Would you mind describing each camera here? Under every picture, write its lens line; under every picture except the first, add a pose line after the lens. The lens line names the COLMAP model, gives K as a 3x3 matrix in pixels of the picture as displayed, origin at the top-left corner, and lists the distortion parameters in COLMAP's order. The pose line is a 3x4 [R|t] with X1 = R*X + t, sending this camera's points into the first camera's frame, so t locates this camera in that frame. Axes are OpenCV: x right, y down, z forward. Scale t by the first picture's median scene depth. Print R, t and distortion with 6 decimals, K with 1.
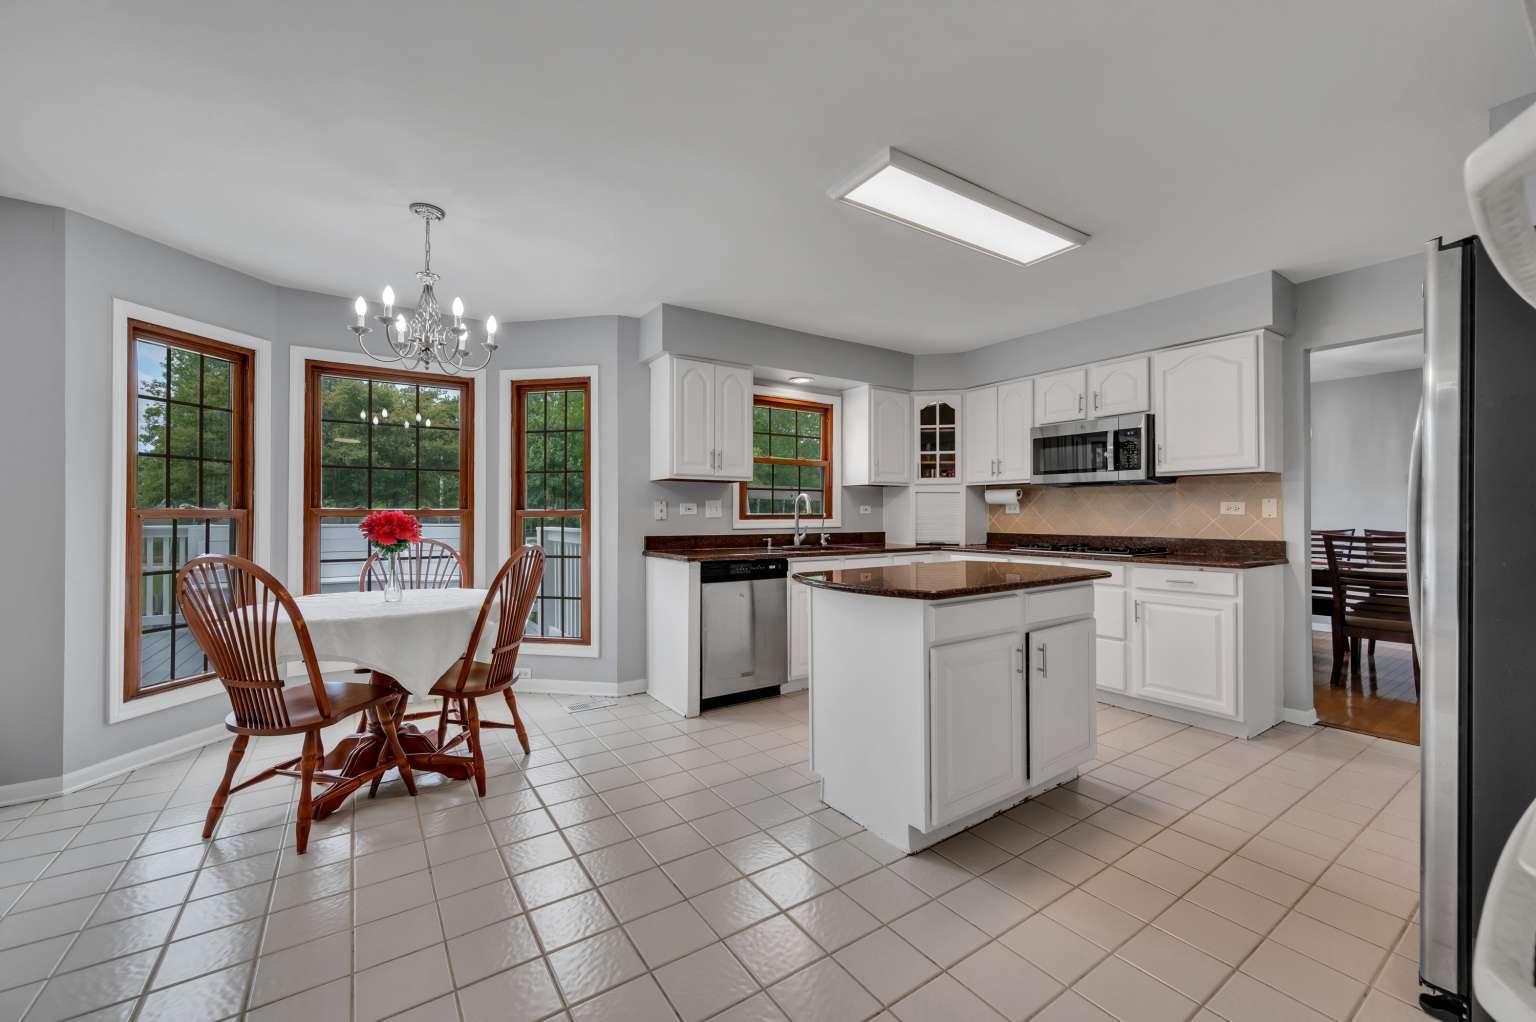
lens RADIAL K [[609.6, 0, 768.0], [0, 609.6, 511.0], [0, 0, 1]] dist [-0.000926, -0.000314]
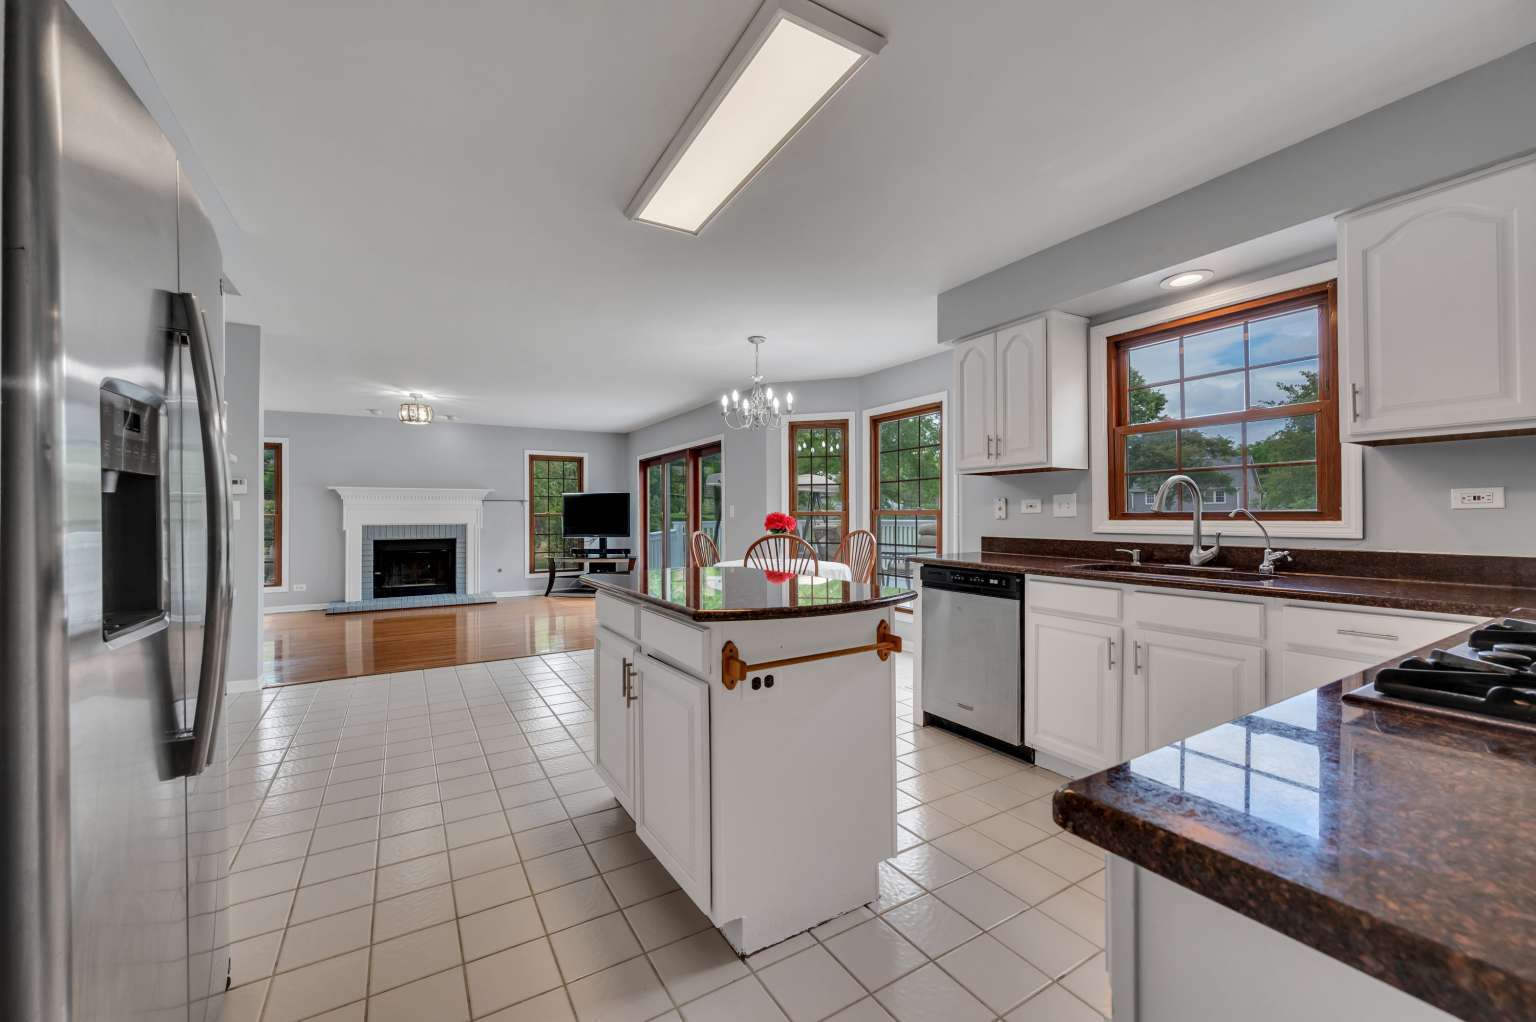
lens RADIAL K [[609.6, 0, 768.0], [0, 609.6, 511.0], [0, 0, 1]] dist [-0.000926, -0.000314]
pose [[-0.057002, -0.006001, -0.998356, 0.687080], [0.007008, 0.999955, -0.006410, 0.005755], [0.998349, -0.007362, -0.056957, 0.668131]]
